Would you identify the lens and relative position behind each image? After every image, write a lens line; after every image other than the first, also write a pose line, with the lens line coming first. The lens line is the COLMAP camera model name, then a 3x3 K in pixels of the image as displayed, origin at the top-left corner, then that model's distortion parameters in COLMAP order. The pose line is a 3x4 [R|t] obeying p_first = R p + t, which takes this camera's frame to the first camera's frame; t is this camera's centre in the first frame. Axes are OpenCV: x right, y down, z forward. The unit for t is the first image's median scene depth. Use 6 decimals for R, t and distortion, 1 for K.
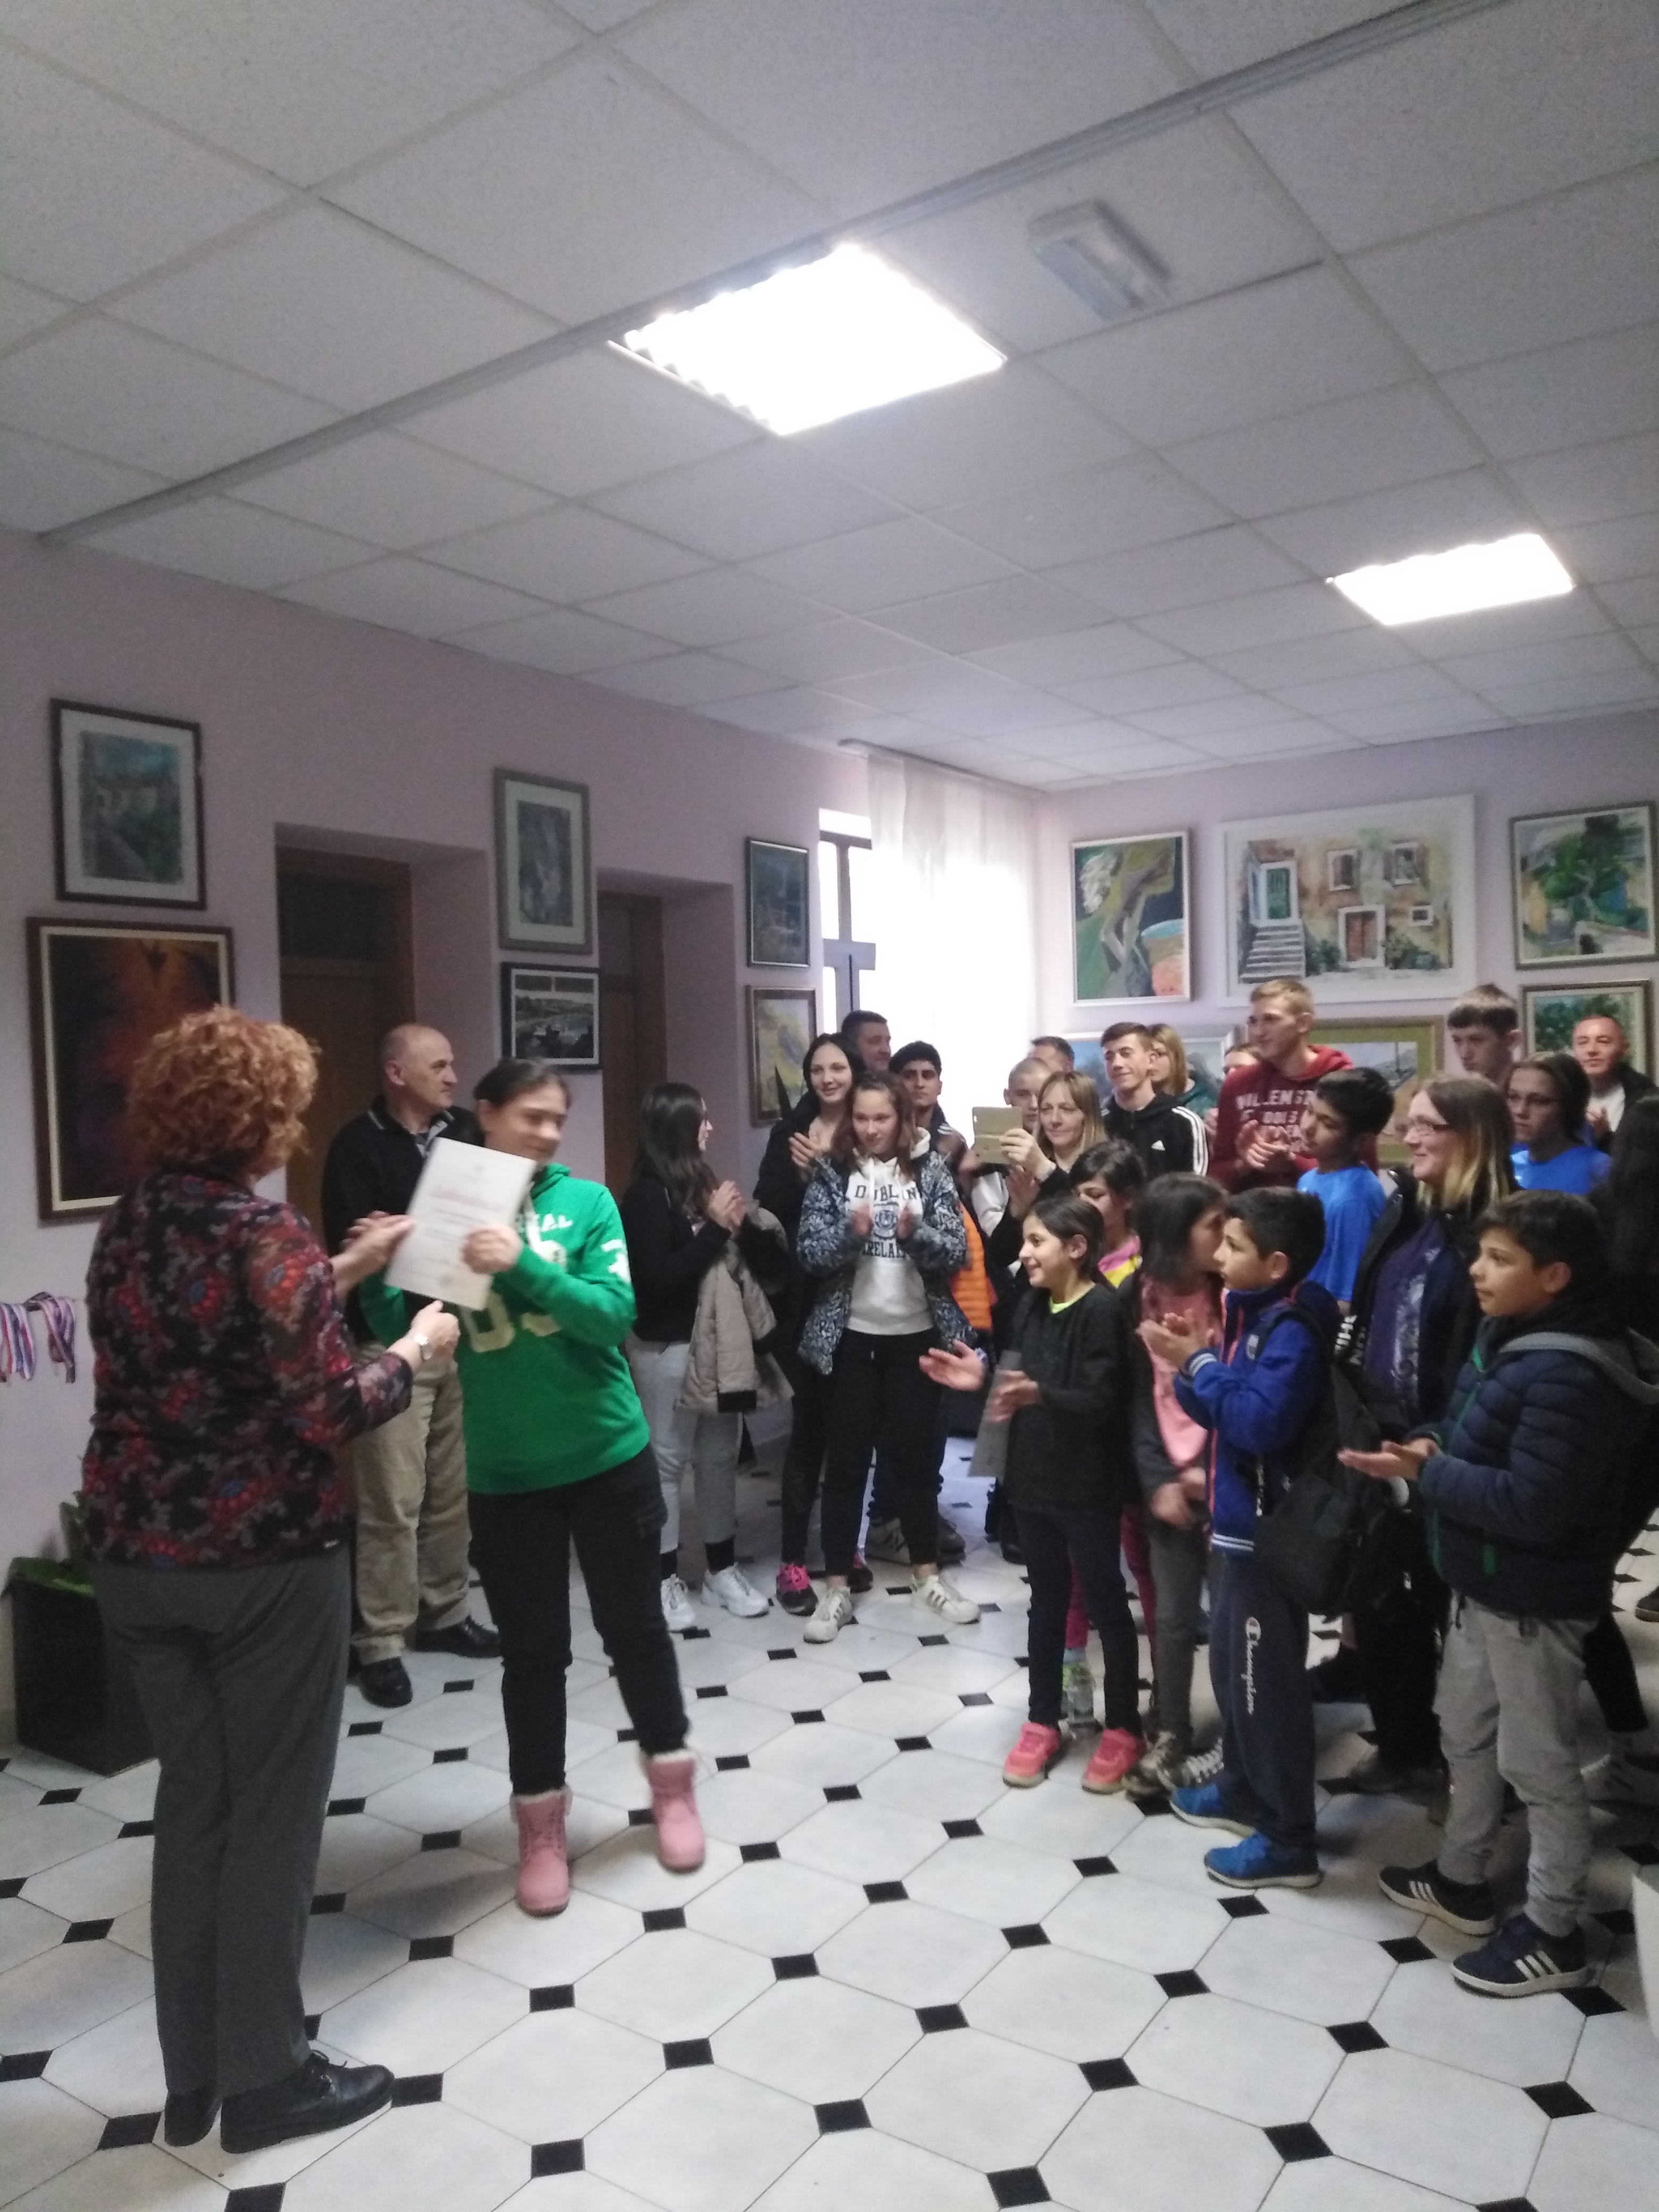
lens RADIAL K [[1583.1, 0, 811.9], [0, 1583.1, 1097.6], [0, 0, 1]] dist [0.068066, -0.041224]
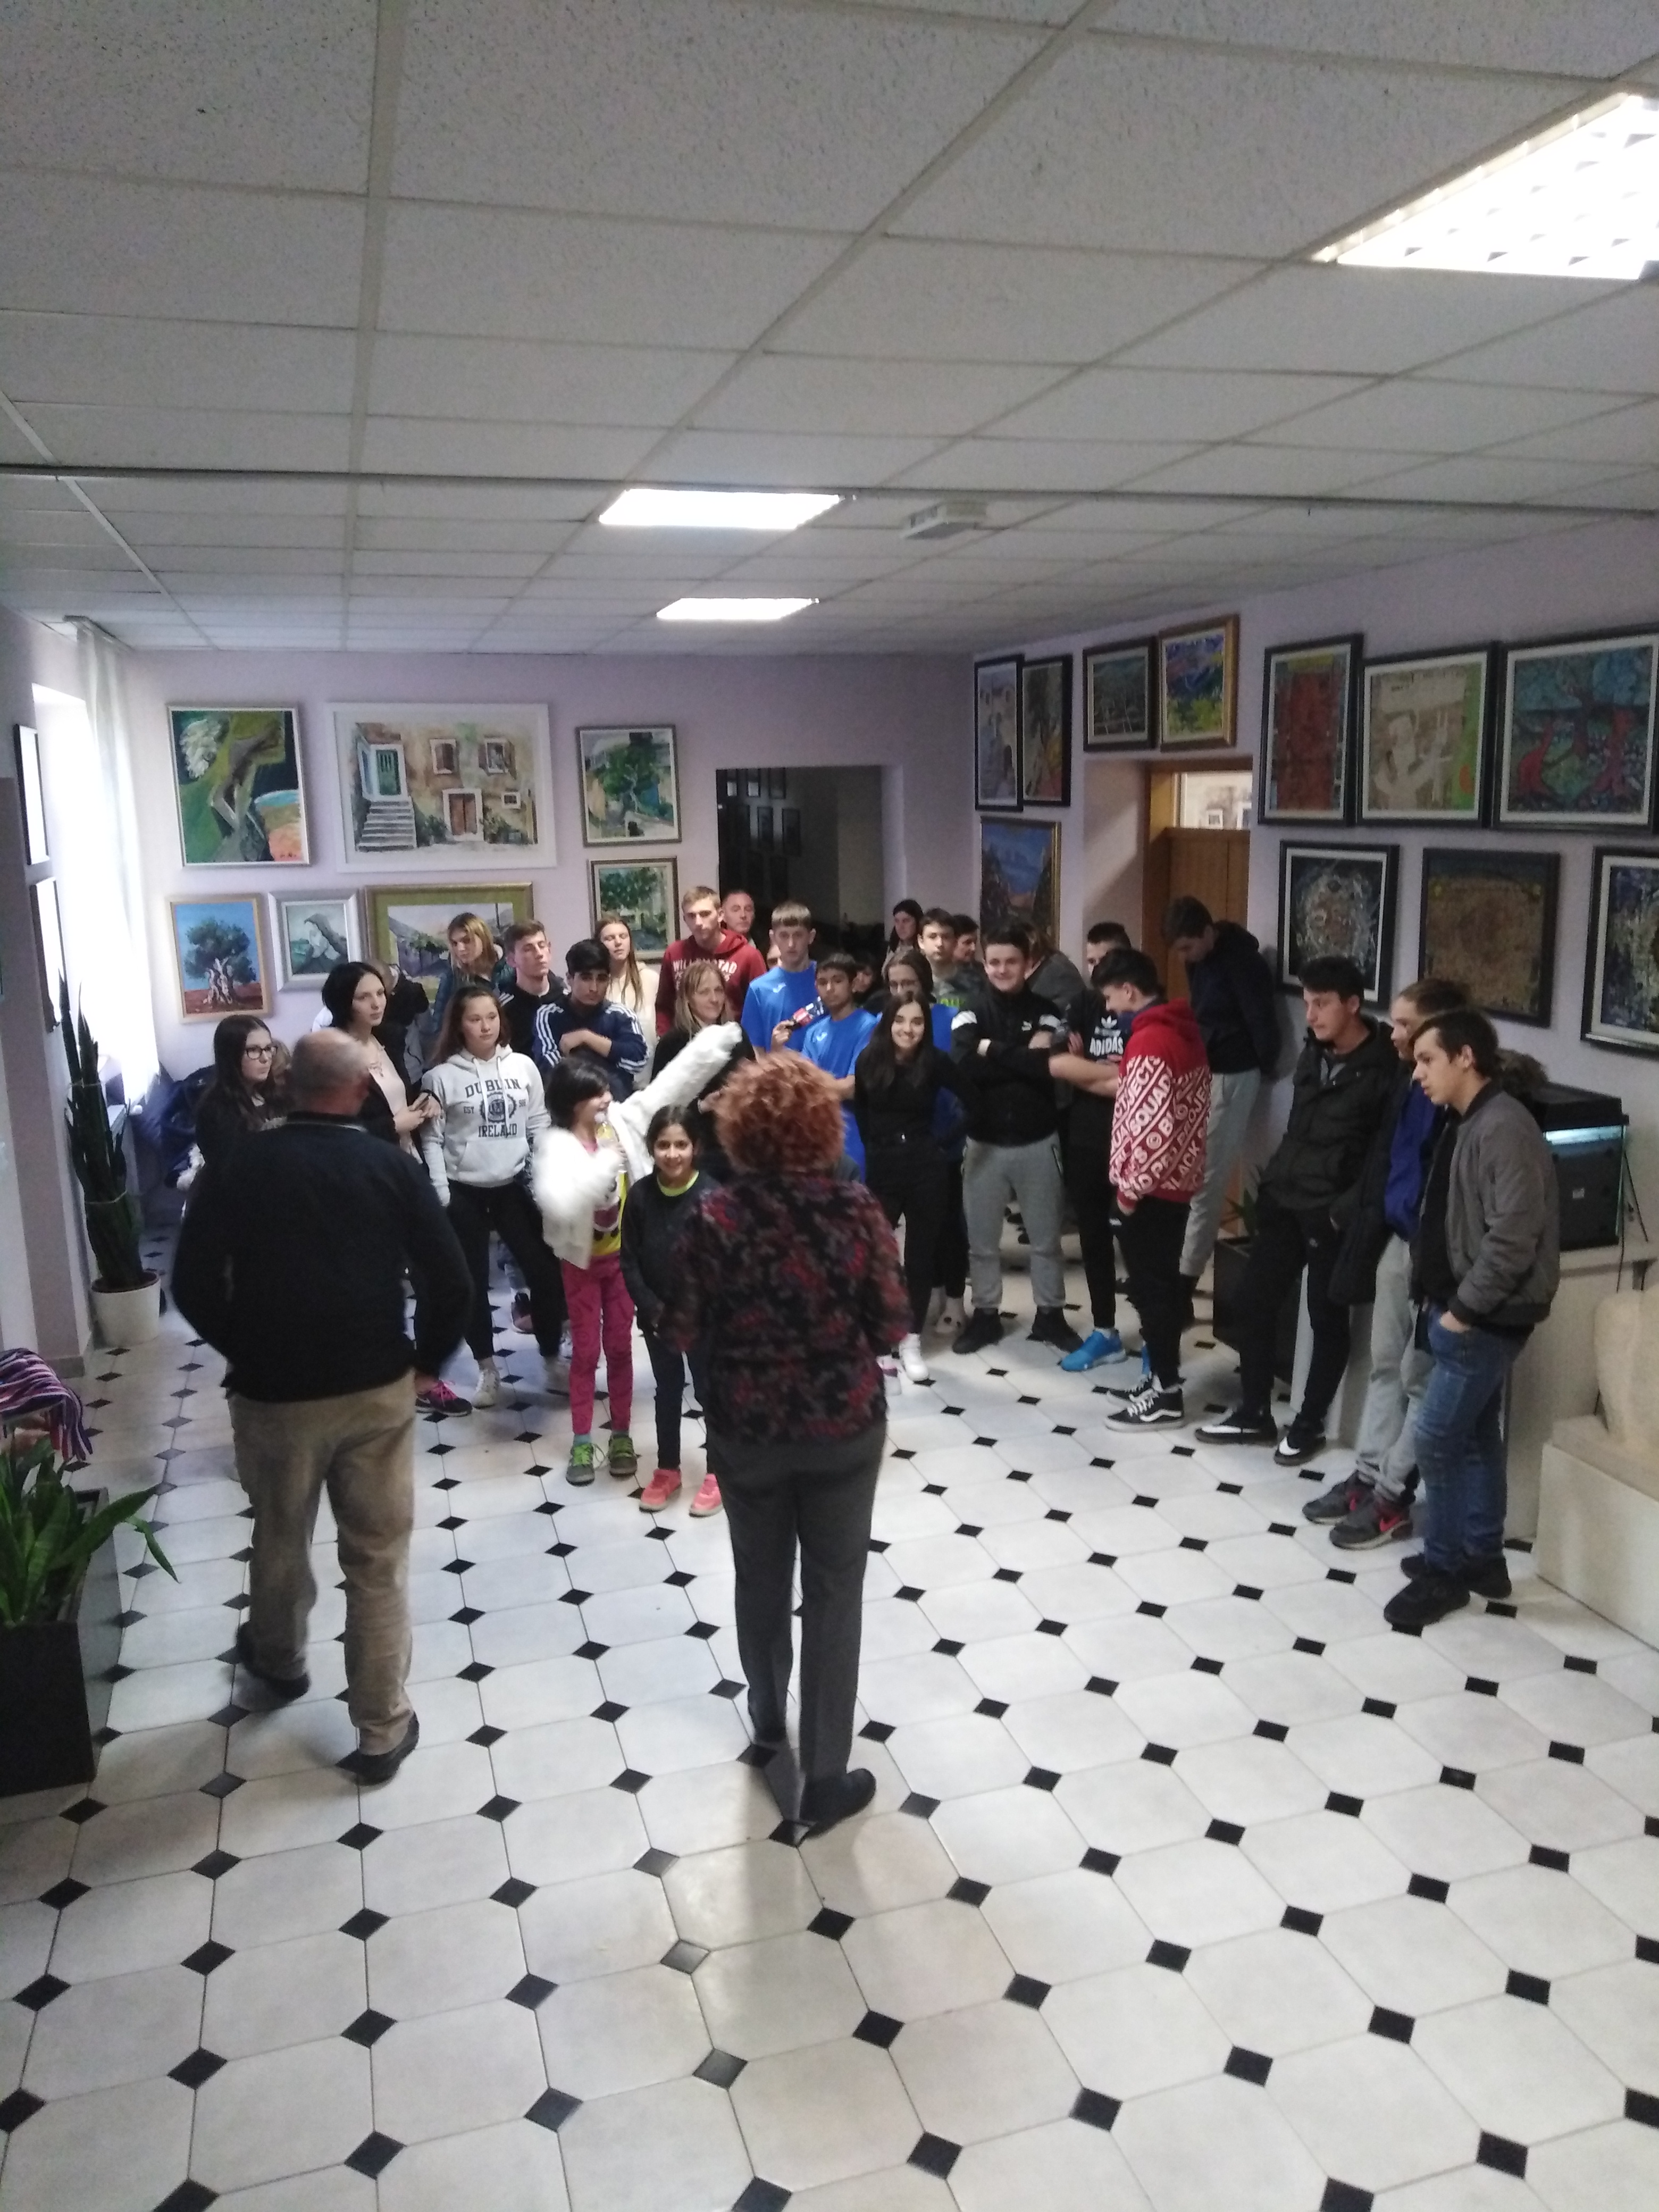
lens RADIAL K [[1583.1, 0, 829.6], [0, 1583.1, 1108.5], [0, 0, 1]] dist [0.068066, -0.041224]
pose [[0.616035, -0.144769, 0.774302, -0.432676], [0.021314, 0.985670, 0.167331, -0.075705], [-0.787431, -0.086579, 0.610293, 0.035588]]
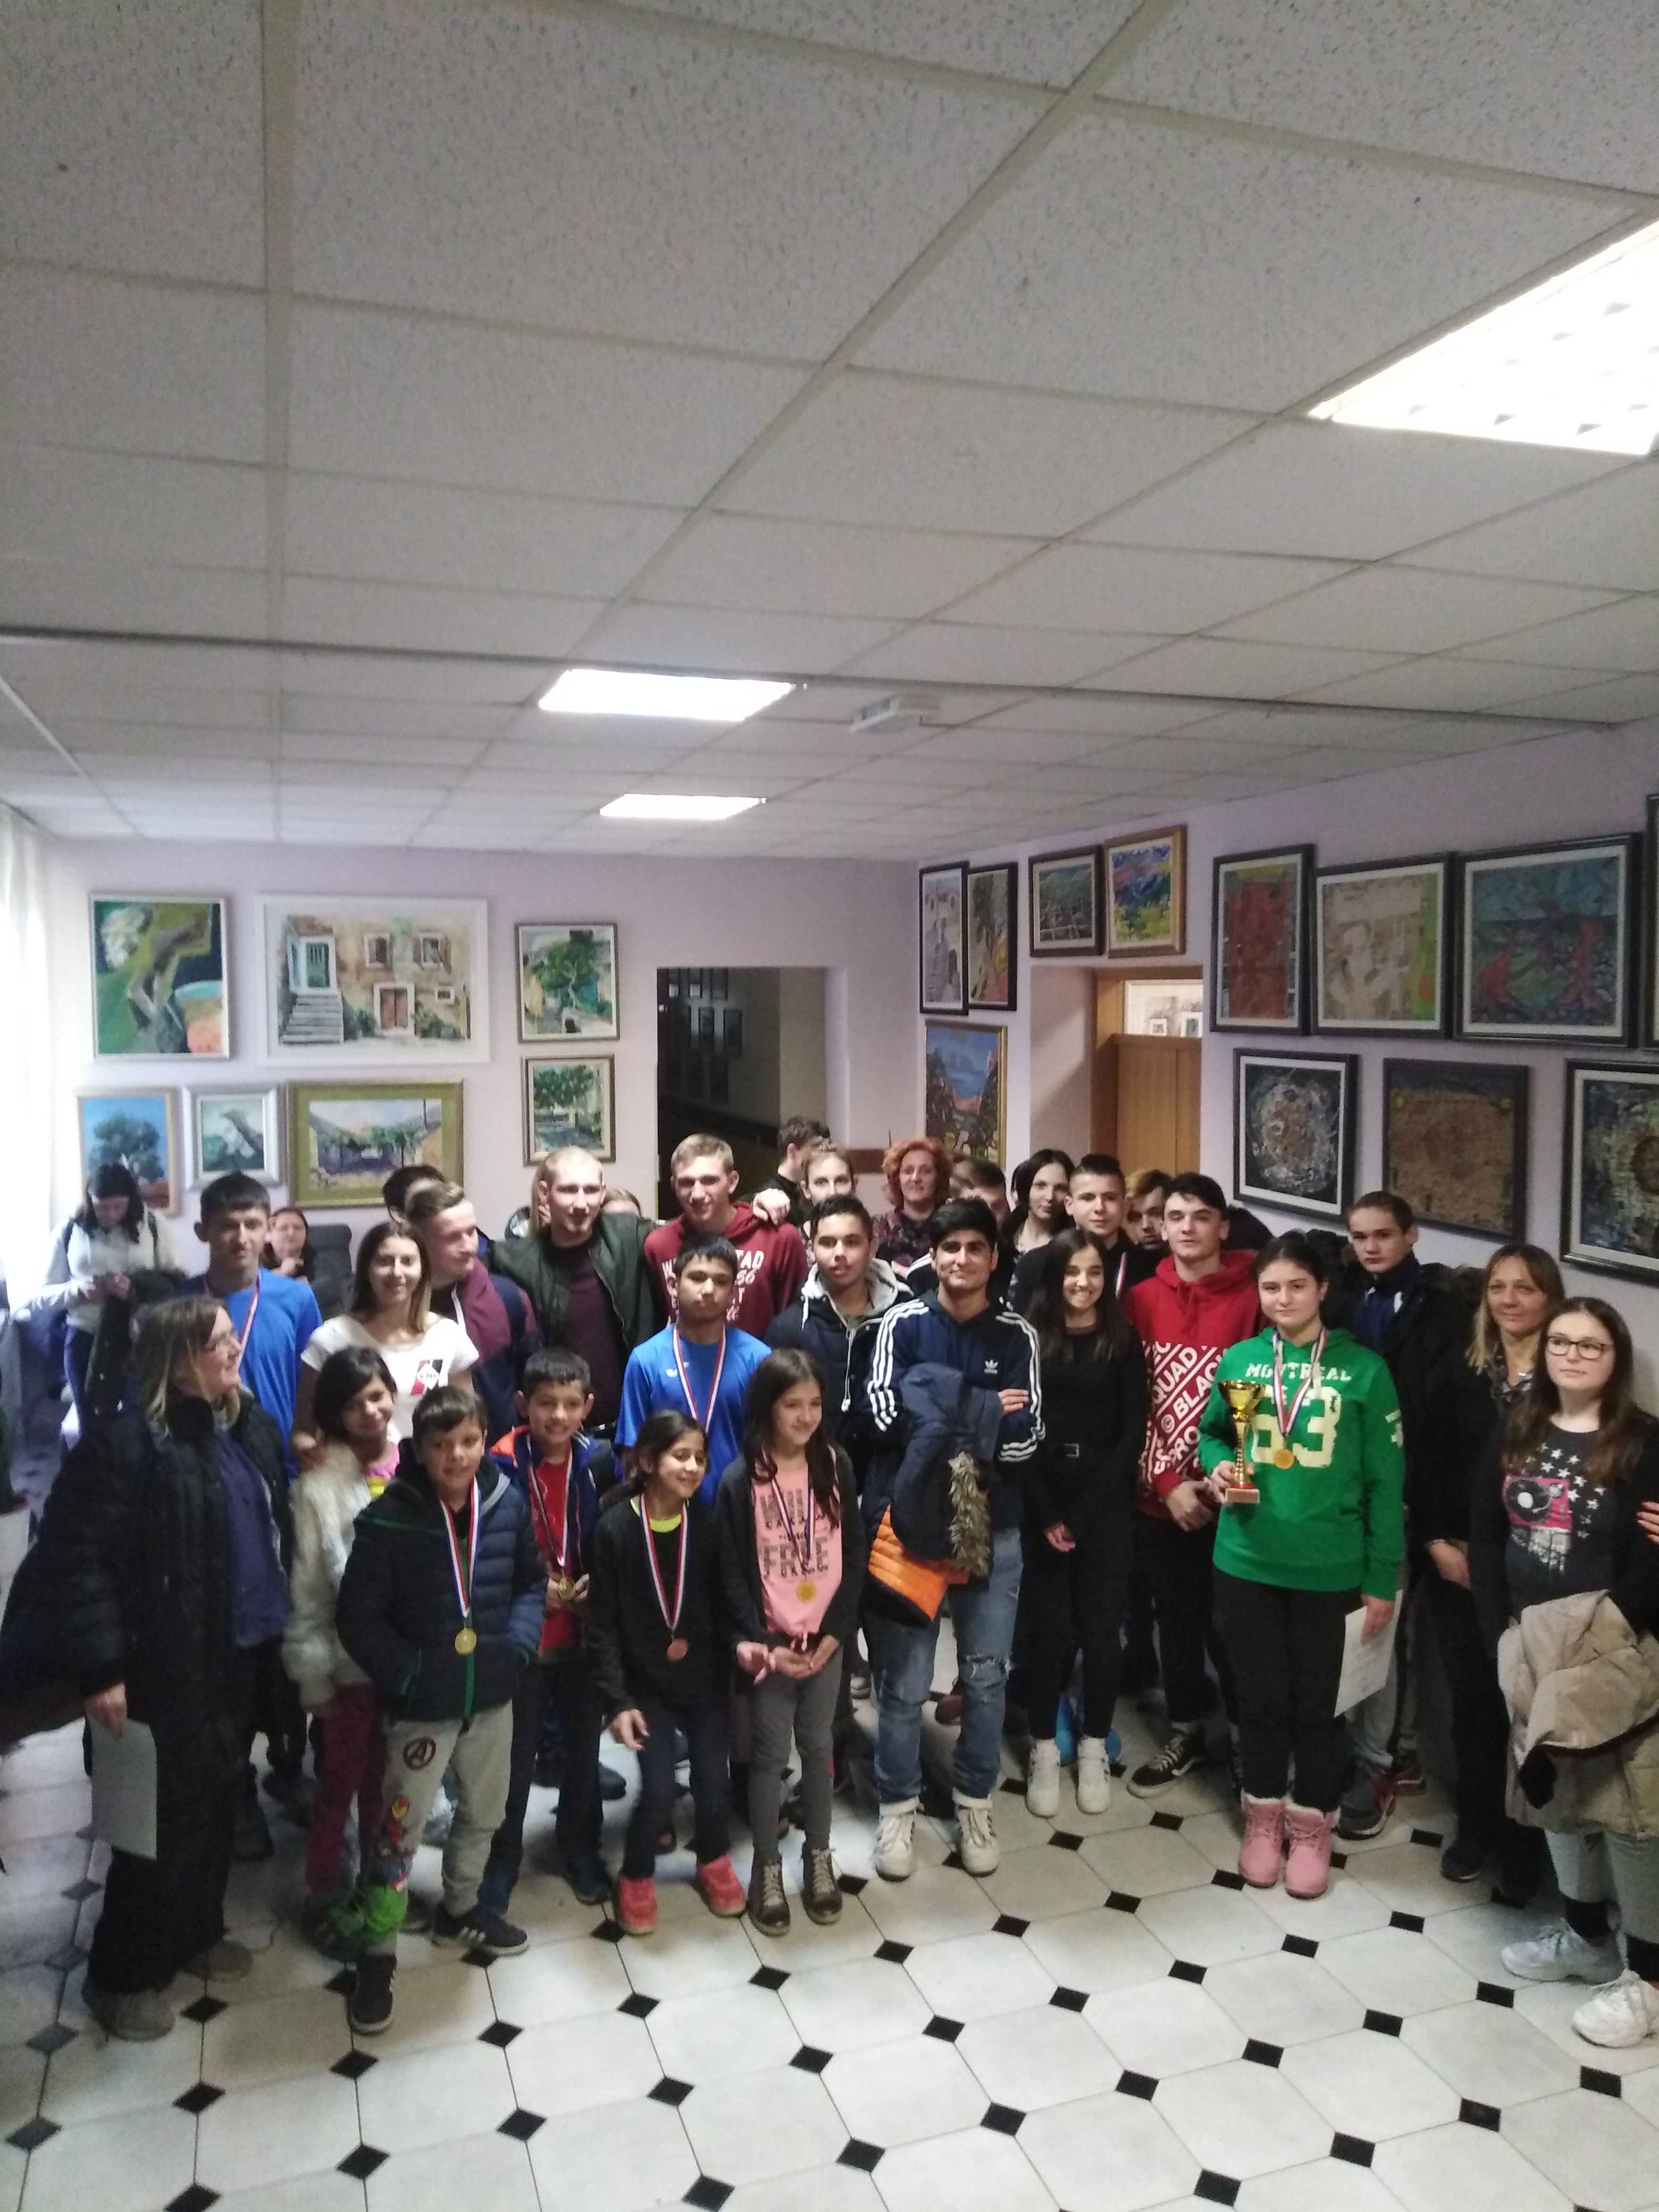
lens RADIAL K [[1583.1, 0, 823.3], [0, 1583.1, 1091.4], [0, 0, 1]] dist [0.068066, -0.041224]
pose [[0.589503, -0.026196, 0.807341, -0.397246], [0.004750, 0.999569, 0.028965, -0.071392], [-0.807752, -0.013241, 0.589374, 0.065027]]
